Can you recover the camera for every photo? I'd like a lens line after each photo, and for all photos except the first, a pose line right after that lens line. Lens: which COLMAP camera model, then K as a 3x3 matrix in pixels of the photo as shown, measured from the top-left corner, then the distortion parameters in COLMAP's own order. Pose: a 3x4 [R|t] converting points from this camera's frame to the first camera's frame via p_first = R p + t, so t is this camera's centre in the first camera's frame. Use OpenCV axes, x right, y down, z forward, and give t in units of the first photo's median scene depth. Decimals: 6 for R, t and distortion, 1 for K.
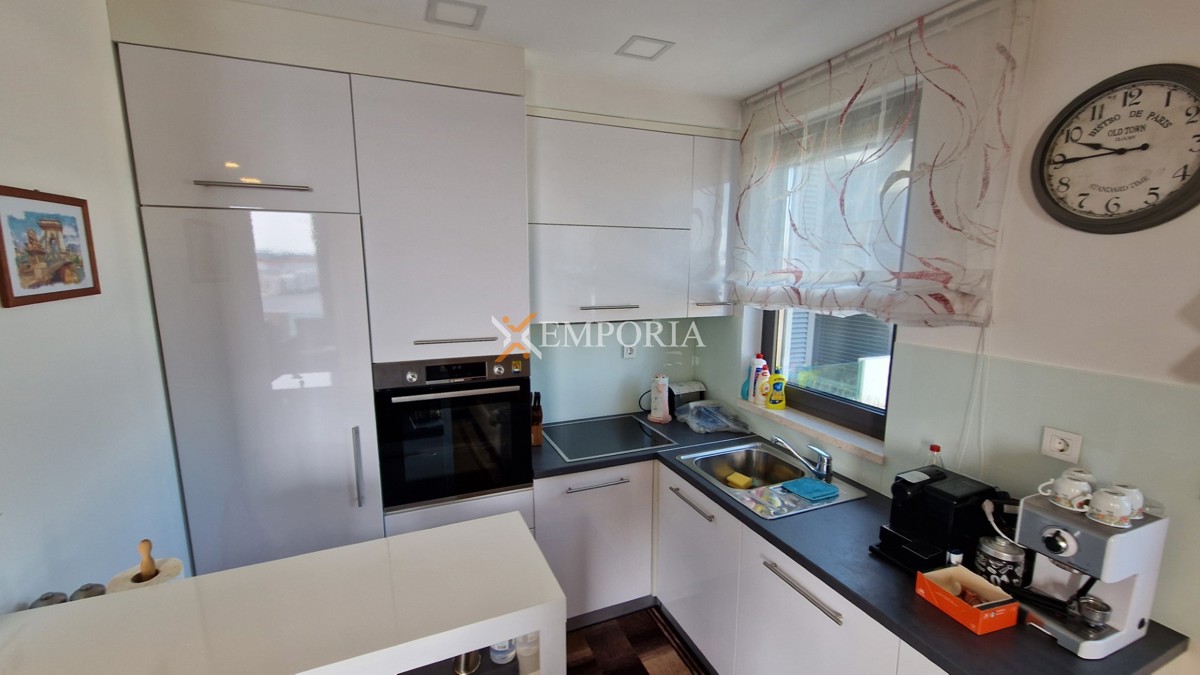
lens RADIAL K [[484.6, 0, 596.2], [0, 484.6, 338.0], [0, 0, 1]] dist [-0.001348, 0.000237]
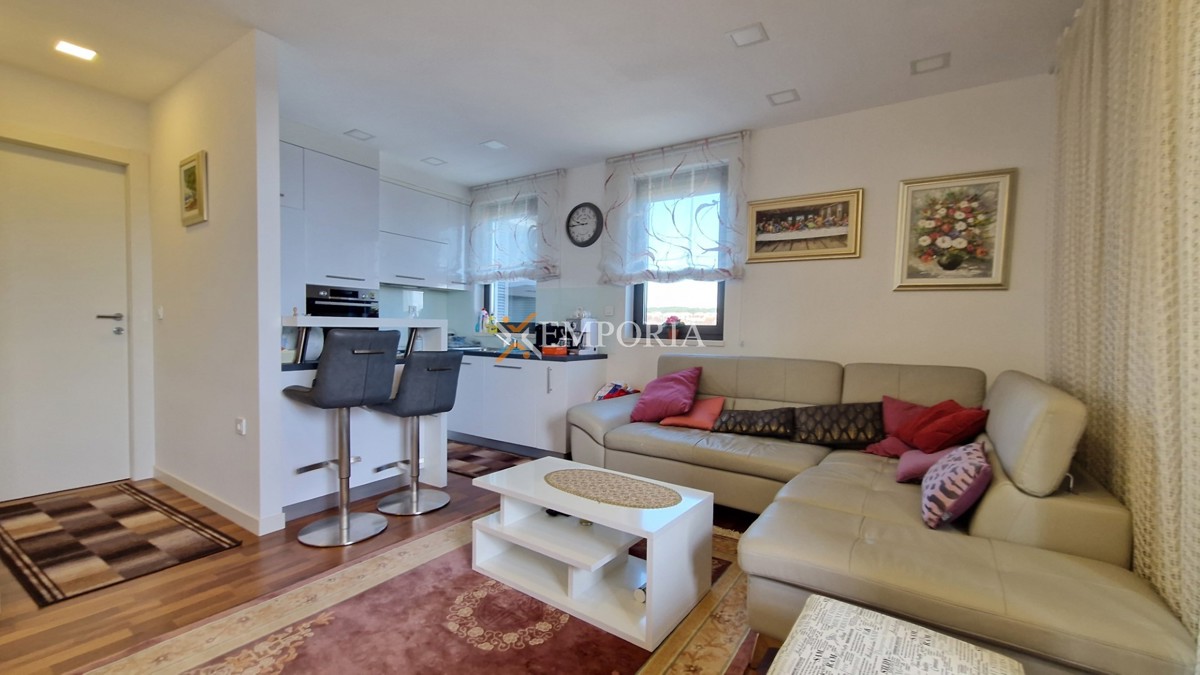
lens RADIAL K [[484.6, 0, 603.7], [0, 484.6, 342.1], [0, 0, 1]] dist [-0.001348, 0.000237]
pose [[0.816189, -0.008558, 0.577721, -0.503023], [0.077219, 0.992536, -0.094390, 0.476195], [-0.572601, 0.121651, 0.810758, -1.086003]]
